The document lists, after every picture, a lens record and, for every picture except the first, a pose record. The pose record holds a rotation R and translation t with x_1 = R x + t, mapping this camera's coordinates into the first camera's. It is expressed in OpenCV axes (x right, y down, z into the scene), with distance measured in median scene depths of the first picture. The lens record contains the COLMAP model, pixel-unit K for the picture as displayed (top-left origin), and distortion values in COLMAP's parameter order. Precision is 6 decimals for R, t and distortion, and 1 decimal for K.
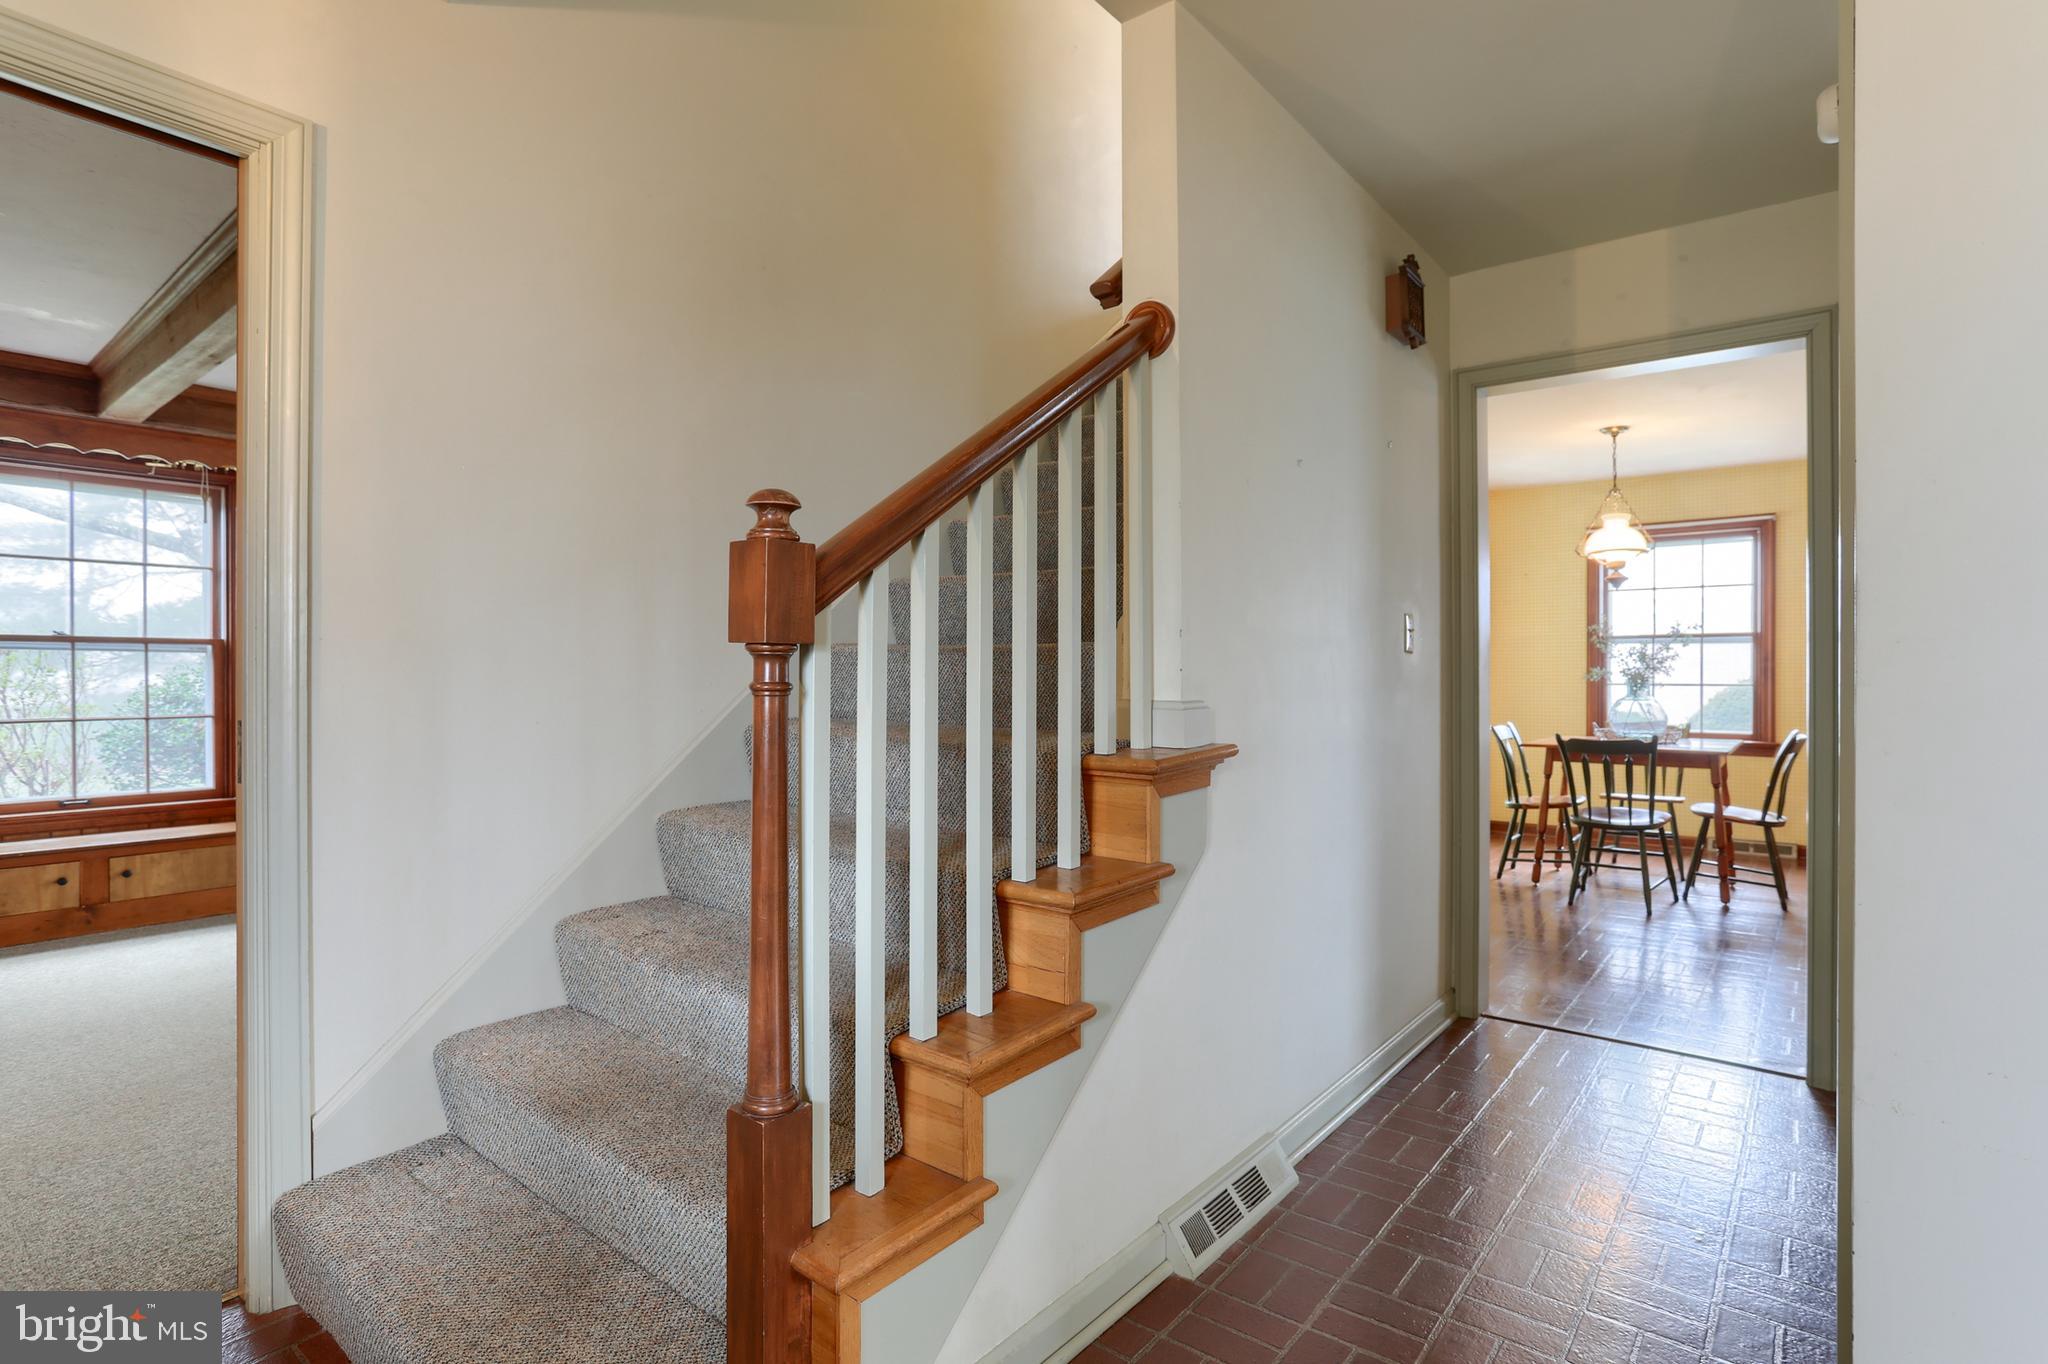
lens RADIAL K [[1021.3, 0, 1031.0], [0, 1021.3, 675.6], [0, 0, 1]] dist [-0.017261, 0.000232]
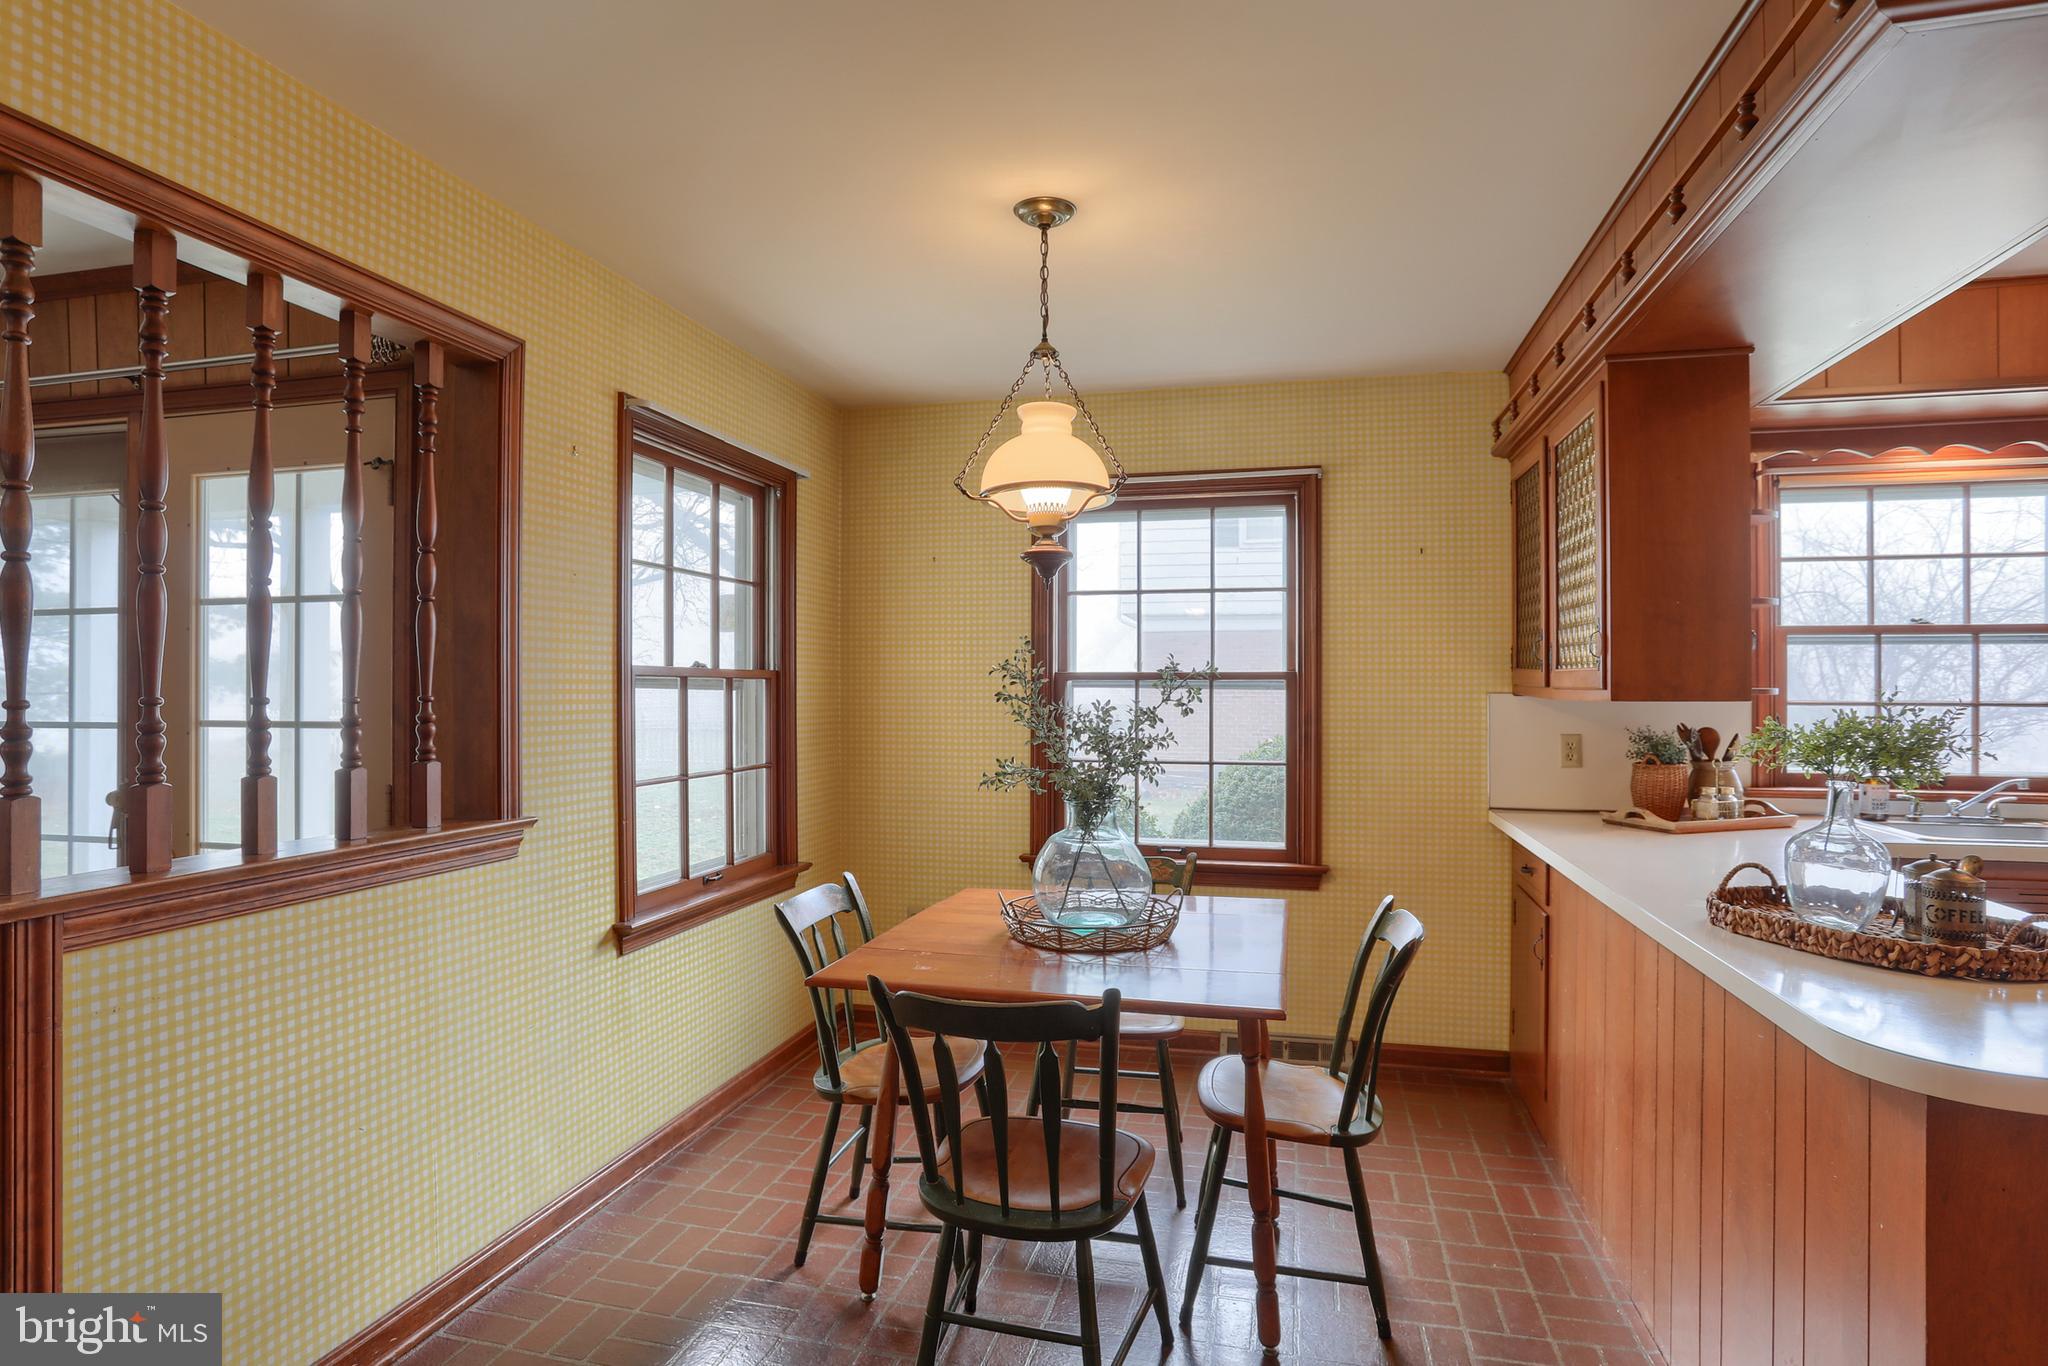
lens RADIAL K [[1095.0, 0, 1029.2], [0, 1095.0, 689.3], [0, 0, 1]] dist [-0.061152, 0.036311]
pose [[0.907735, -0.000204, 0.419543, 0.332140], [-0.002095, 0.999985, 0.005019, -0.036642], [-0.419538, -0.005435, 0.907722, 0.516903]]
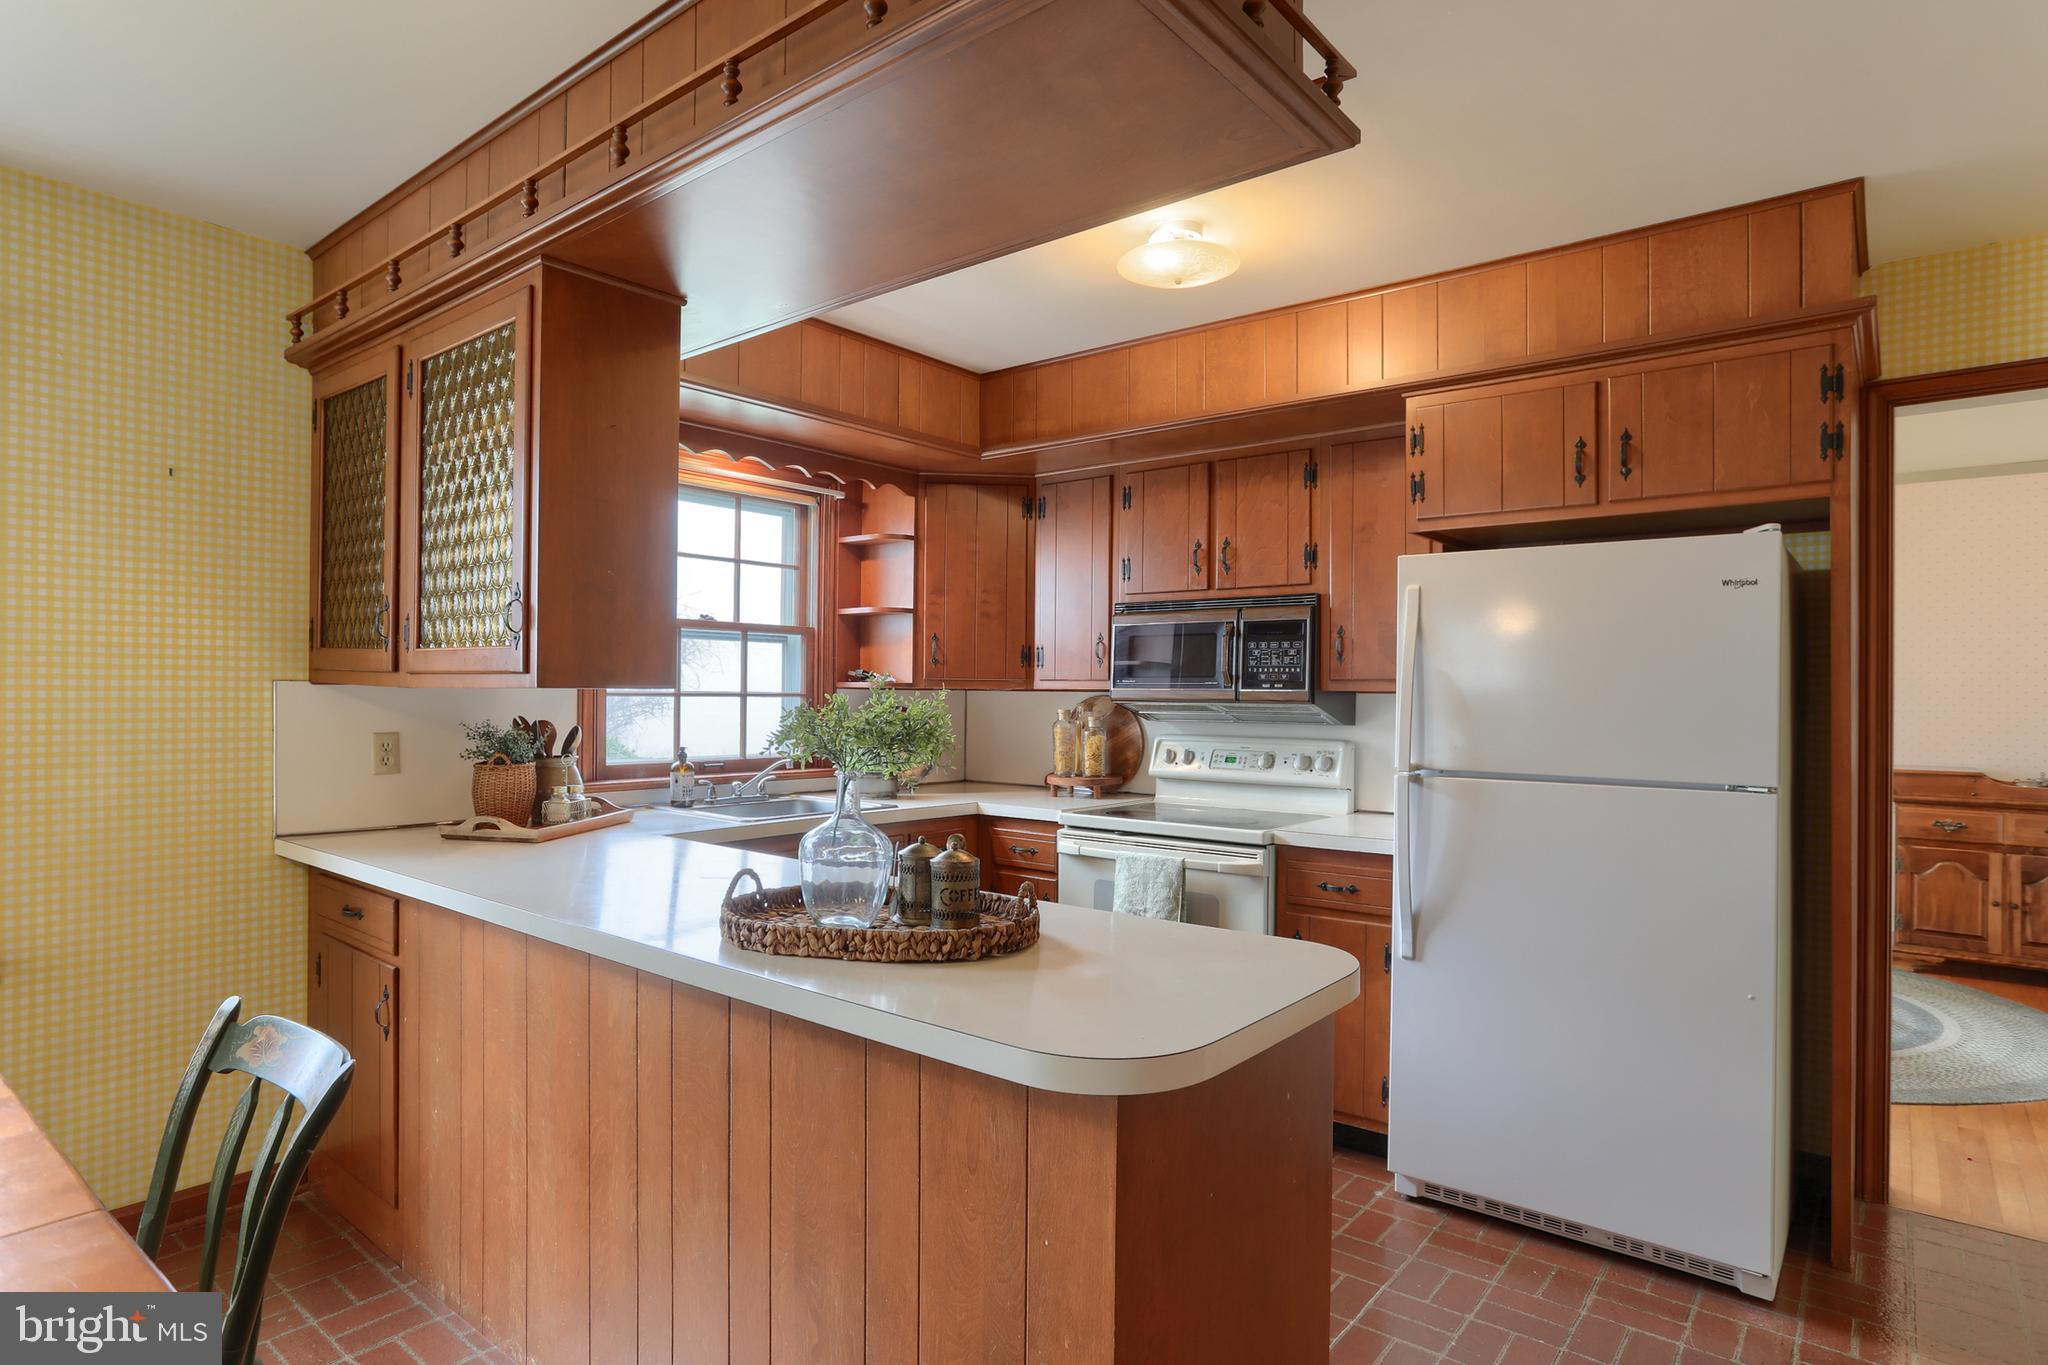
lens RADIAL K [[1095.0, 0, 1029.2], [0, 1095.0, 688.8], [0, 0, 1]] dist [-0.061152, 0.036311]
pose [[-0.000560, 0.001954, 0.999998, 0.376576], [-0.011782, 0.999929, -0.001960, -0.031322], [-0.999930, -0.011784, -0.000537, 0.647544]]
